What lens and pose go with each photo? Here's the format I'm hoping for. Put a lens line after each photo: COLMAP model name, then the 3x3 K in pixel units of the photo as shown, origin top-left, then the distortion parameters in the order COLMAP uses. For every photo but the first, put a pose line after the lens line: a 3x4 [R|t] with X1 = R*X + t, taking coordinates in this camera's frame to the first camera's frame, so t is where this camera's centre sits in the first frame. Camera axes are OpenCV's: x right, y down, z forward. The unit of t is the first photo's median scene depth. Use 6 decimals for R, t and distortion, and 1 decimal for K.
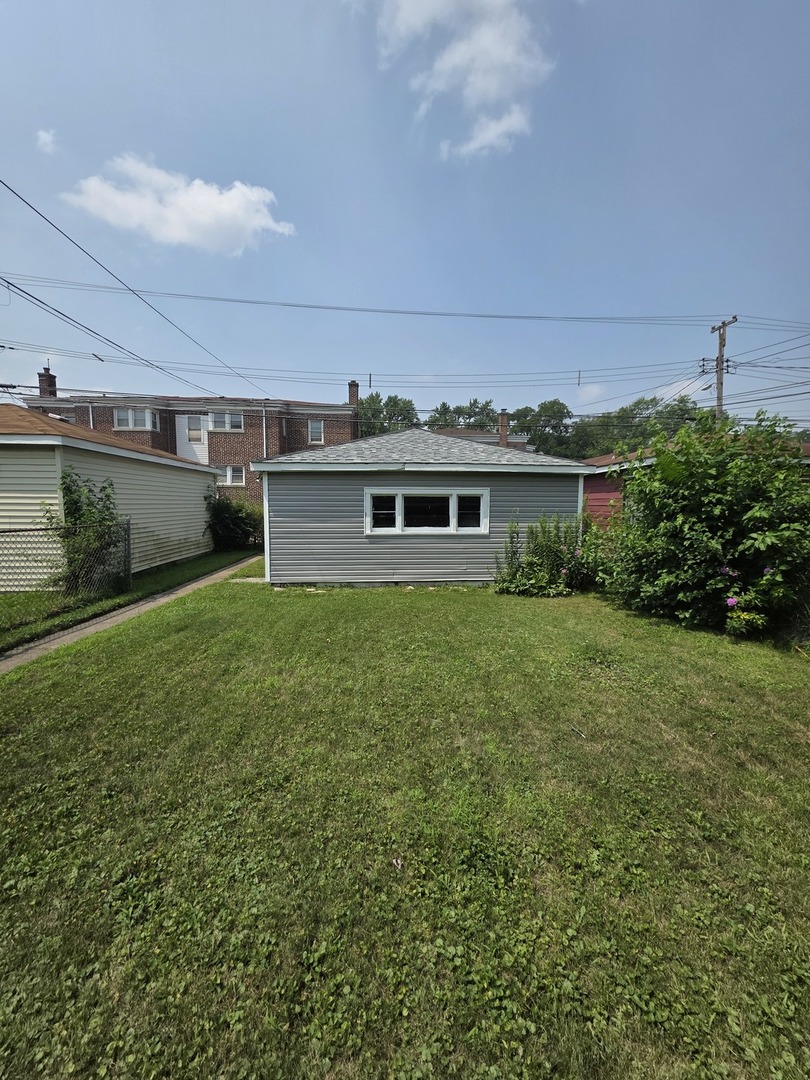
lens RADIAL K [[432.0, 0, 405.0], [0, 432.0, 540.0], [0, 0, 1]] dist [0.008441, -0.000066]
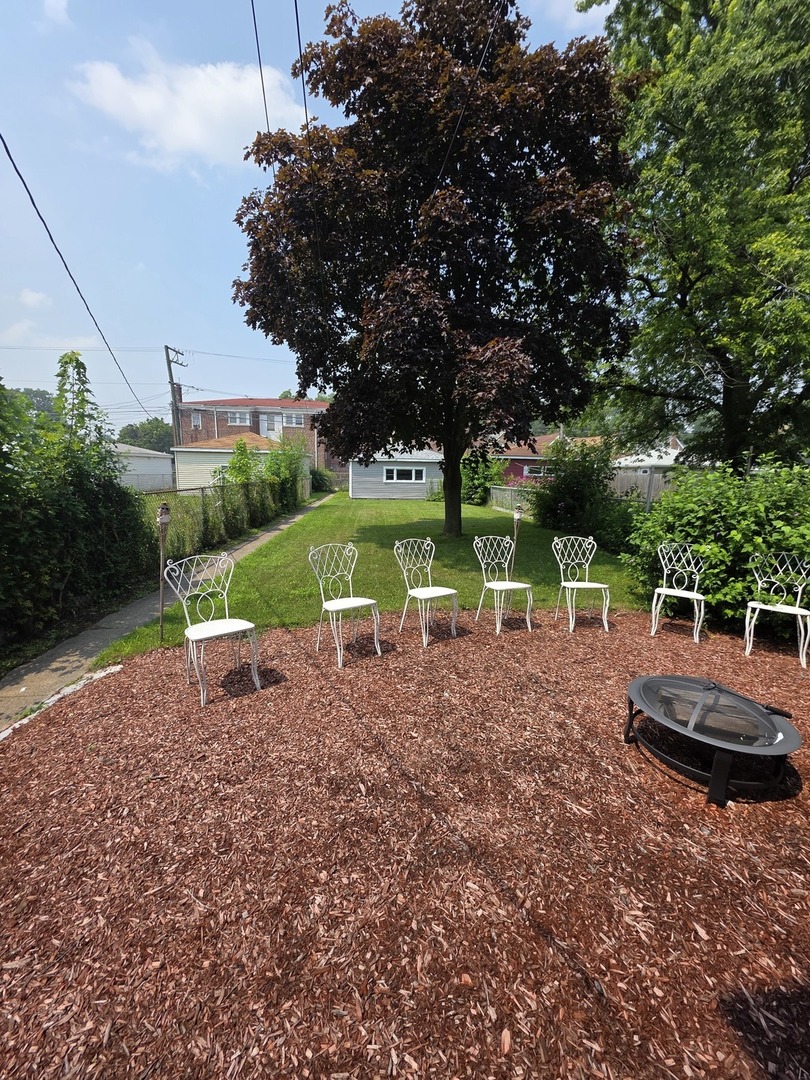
lens RADIAL K [[432.0, 0, 405.0], [0, 432.0, 540.0], [0, 0, 1]] dist [0.008441, -0.000066]
pose [[0.999800, 0.010150, 0.017258, 0.008085], [-0.011514, 0.996659, 0.080860, 0.139173], [-0.016380, -0.081043, 0.996576, -1.972190]]
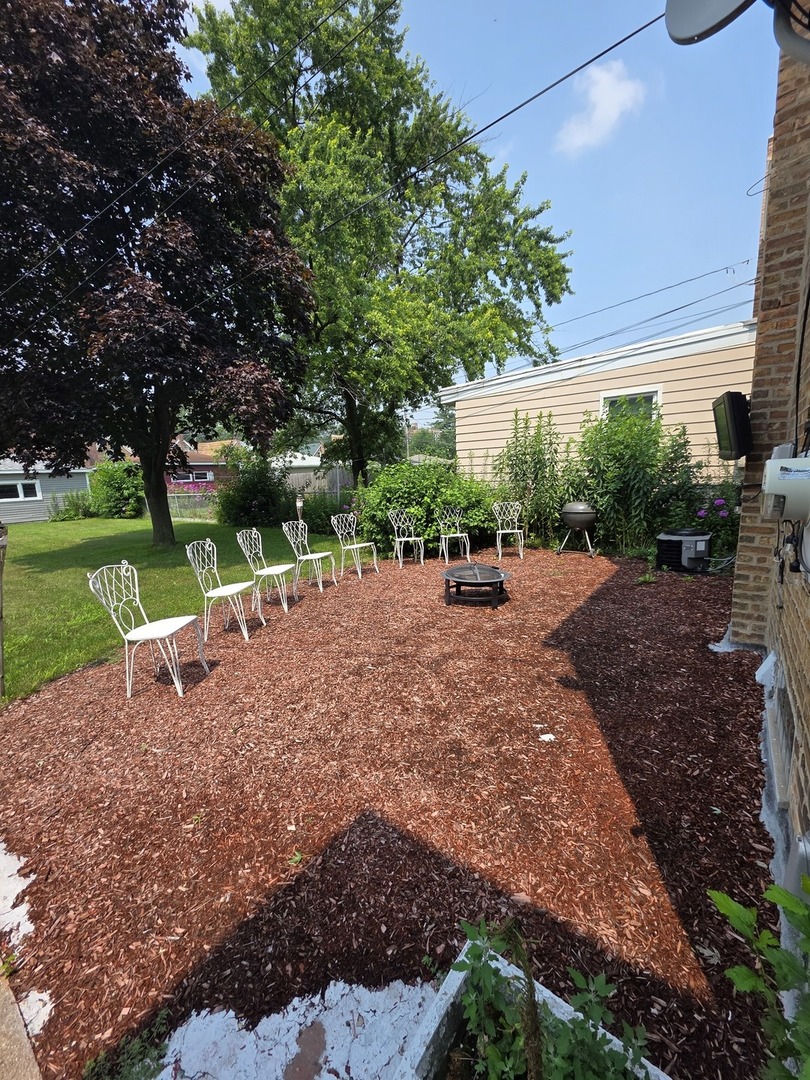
lens RADIAL K [[432.0, 0, 405.0], [0, 432.0, 540.0], [0, 0, 1]] dist [0.008441, -0.000066]
pose [[0.661790, -0.150859, 0.734354, -0.266166], [0.104264, 0.988546, 0.109116, 0.150919], [-0.742404, 0.004355, 0.669939, -2.018728]]
